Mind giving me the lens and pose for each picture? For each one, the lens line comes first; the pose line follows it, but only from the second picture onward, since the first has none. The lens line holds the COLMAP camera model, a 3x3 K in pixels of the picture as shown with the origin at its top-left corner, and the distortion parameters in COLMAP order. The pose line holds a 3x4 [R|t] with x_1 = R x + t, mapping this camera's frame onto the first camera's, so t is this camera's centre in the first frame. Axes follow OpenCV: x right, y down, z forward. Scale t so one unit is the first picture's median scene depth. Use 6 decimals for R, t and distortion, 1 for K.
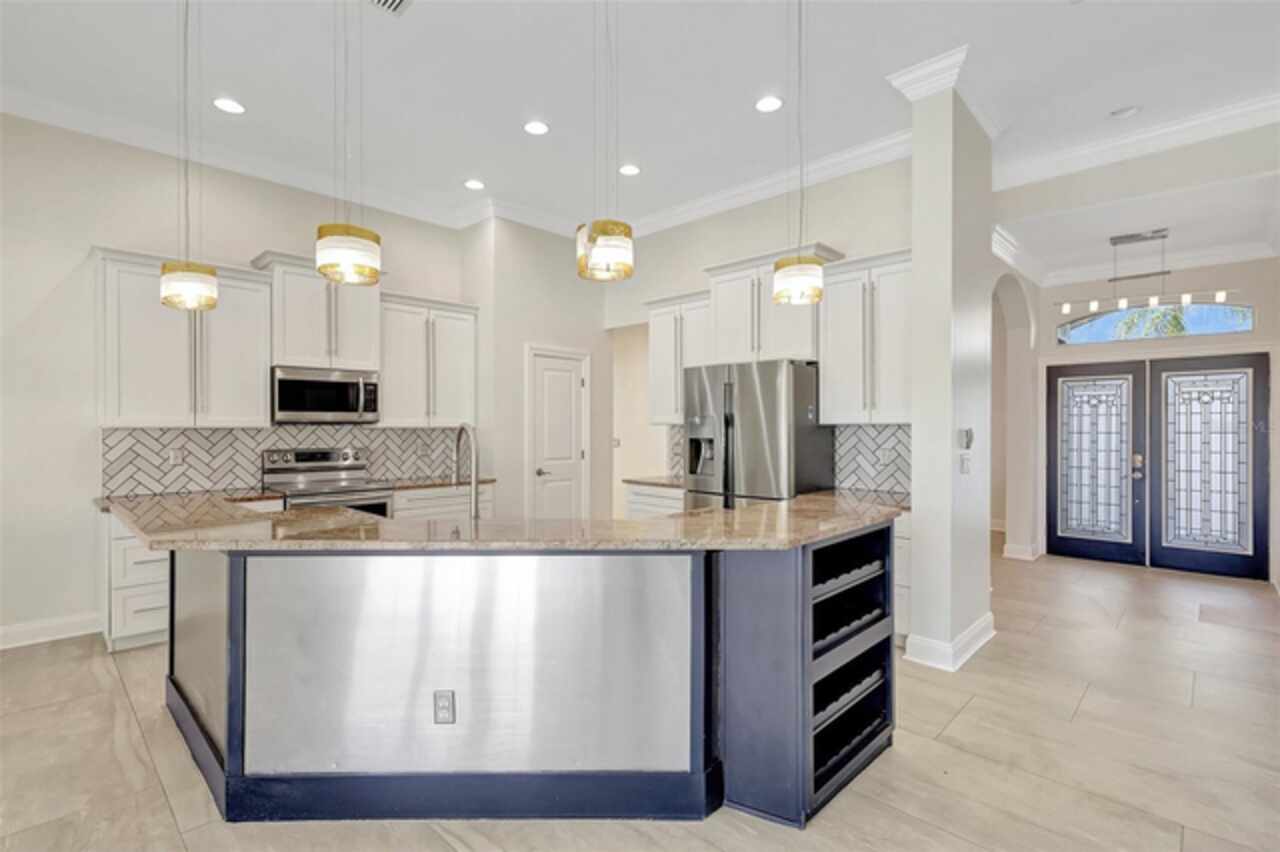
lens RADIAL K [[603.2, 0, 639.0], [0, 603.2, 428.7], [0, 0, 1]] dist [0.013503, 0.000428]
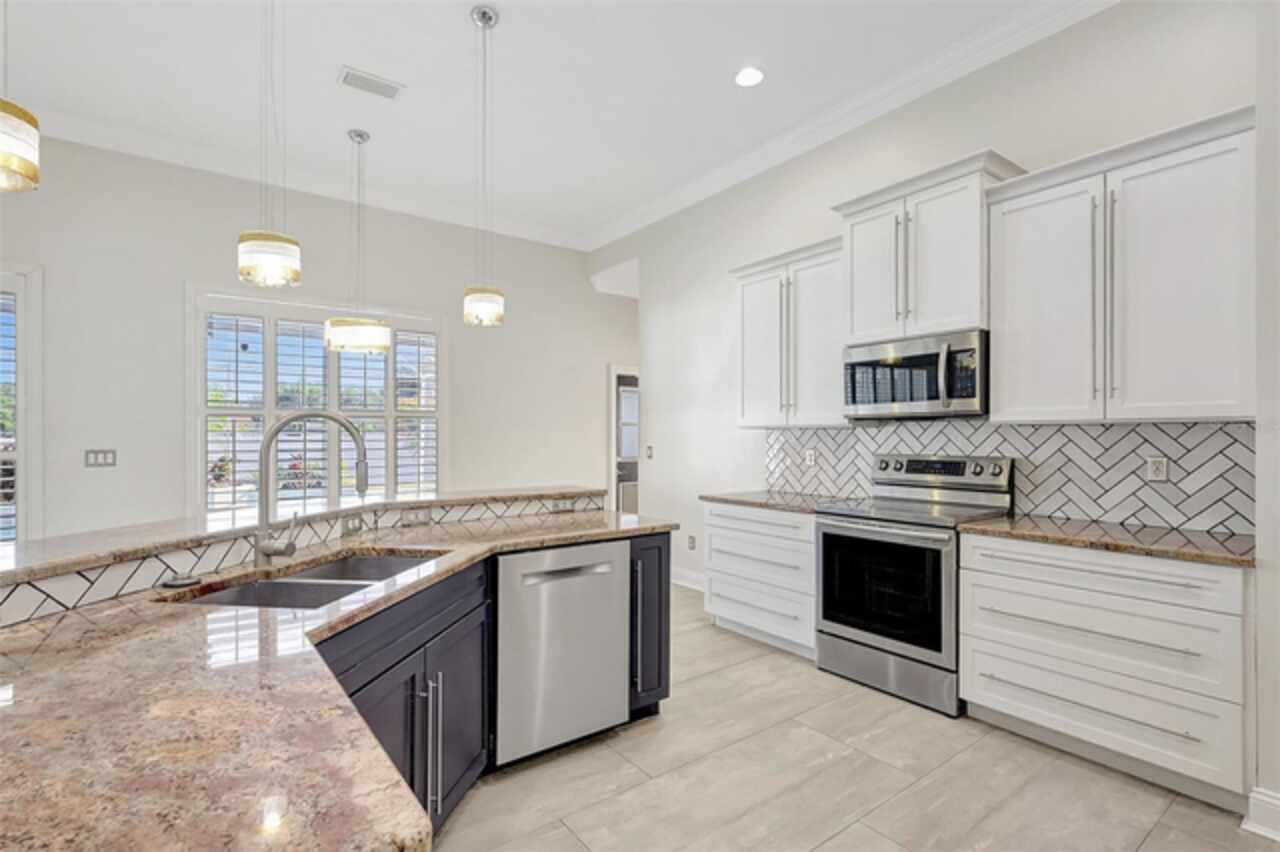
lens RADIAL K [[603.2, 0, 641.9], [0, 603.2, 428.8], [0, 0, 1]] dist [0.013503, 0.000428]
pose [[-0.147887, -0.000437, -0.989004, 0.193552], [0.012025, 0.999925, -0.002240, -0.000122], [0.988931, -0.012224, -0.147870, 0.757564]]
